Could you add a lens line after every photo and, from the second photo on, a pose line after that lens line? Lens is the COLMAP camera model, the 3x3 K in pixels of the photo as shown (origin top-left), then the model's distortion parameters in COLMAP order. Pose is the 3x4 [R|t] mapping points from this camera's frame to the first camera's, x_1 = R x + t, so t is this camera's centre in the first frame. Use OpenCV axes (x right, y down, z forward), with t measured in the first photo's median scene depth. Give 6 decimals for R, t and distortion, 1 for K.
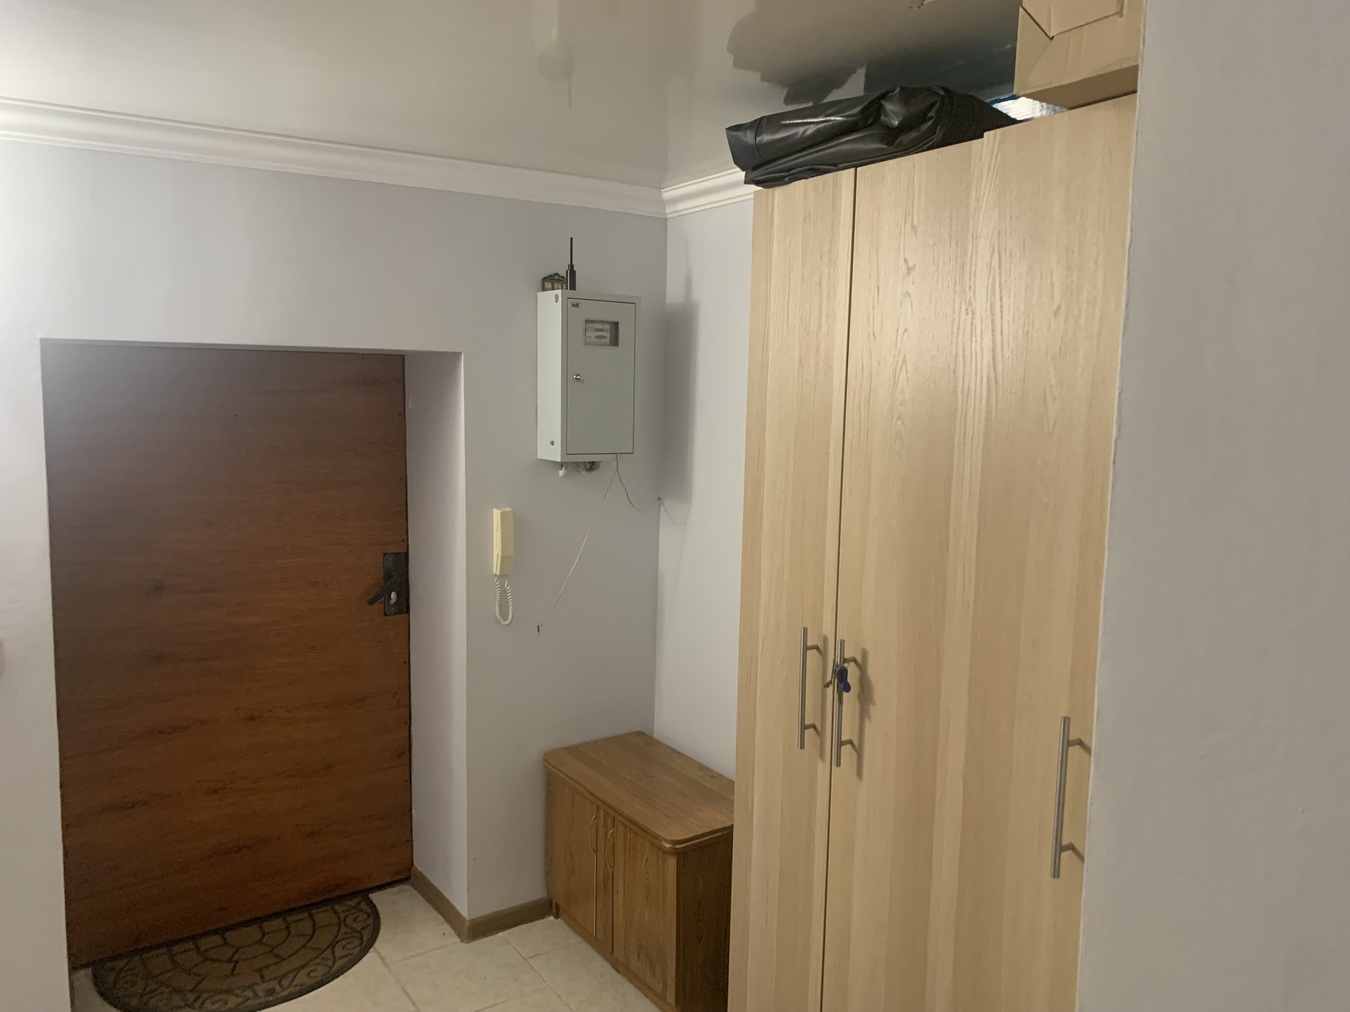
lens RADIAL K [[1027.9, 0, 673.8], [0, 1027.9, 511.4], [0, 0, 1]] dist [0.050889, -0.058041]
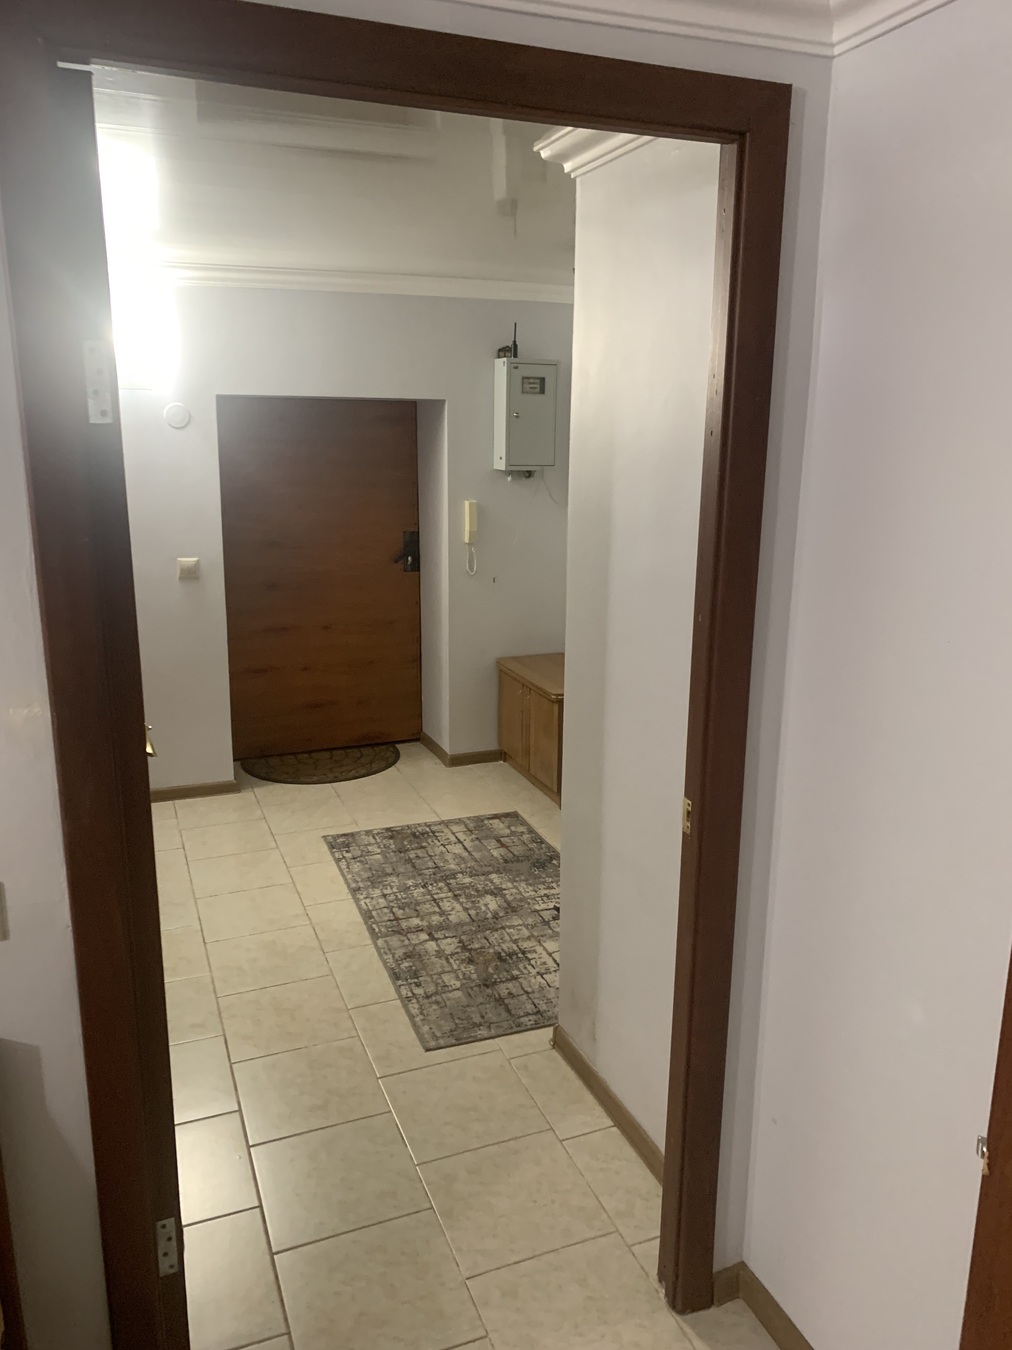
lens RADIAL K [[1027.9, 0, 529.2], [0, 1027.9, 682.8], [0, 0, 1]] dist [0.050889, -0.058041]
pose [[0.977819, 0.047787, -0.203927, 0.264779], [-0.022063, 0.991709, 0.126599, 0.074968], [0.208286, -0.119292, 0.970766, -0.569934]]
